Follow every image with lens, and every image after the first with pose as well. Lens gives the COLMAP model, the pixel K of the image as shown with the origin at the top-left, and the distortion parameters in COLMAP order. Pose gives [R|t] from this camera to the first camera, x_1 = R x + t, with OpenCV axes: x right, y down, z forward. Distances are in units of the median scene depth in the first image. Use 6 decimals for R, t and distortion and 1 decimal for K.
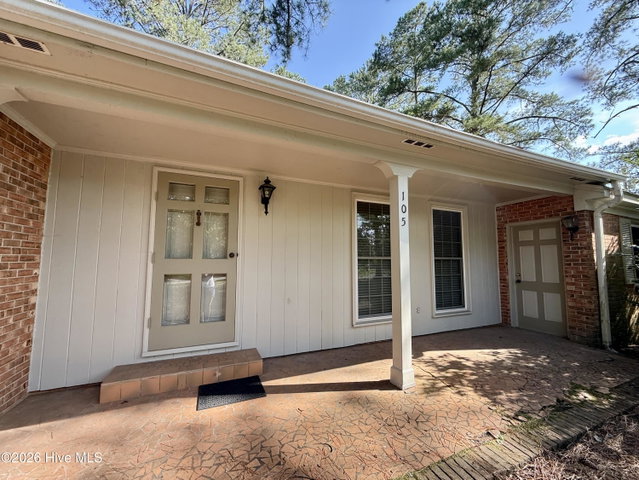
lens RADIAL K [[255.6, 0, 320.7], [0, 255.6, 242.2], [0, 0, 1]] dist [0.002258, -0.000044]
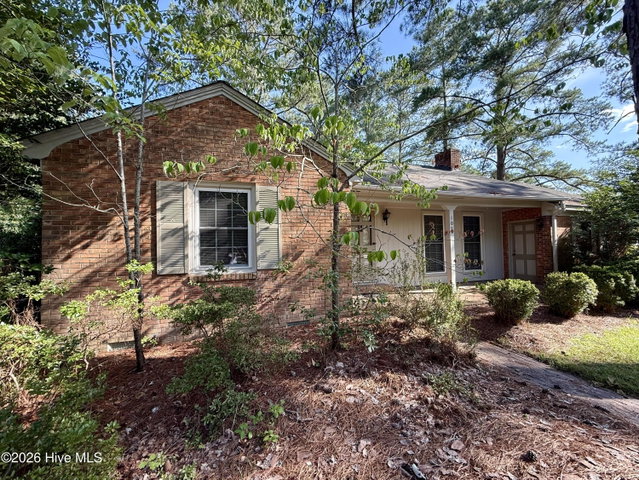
lens RADIAL K [[255.6, 0, 319.5], [0, 255.6, 243.9], [0, 0, 1]] dist [0.002258, -0.000044]
pose [[0.995827, -0.027068, -0.087155, -0.408867], [0.031746, 0.998103, 0.052749, -0.055984], [0.085562, -0.055296, 0.994797, -0.871991]]
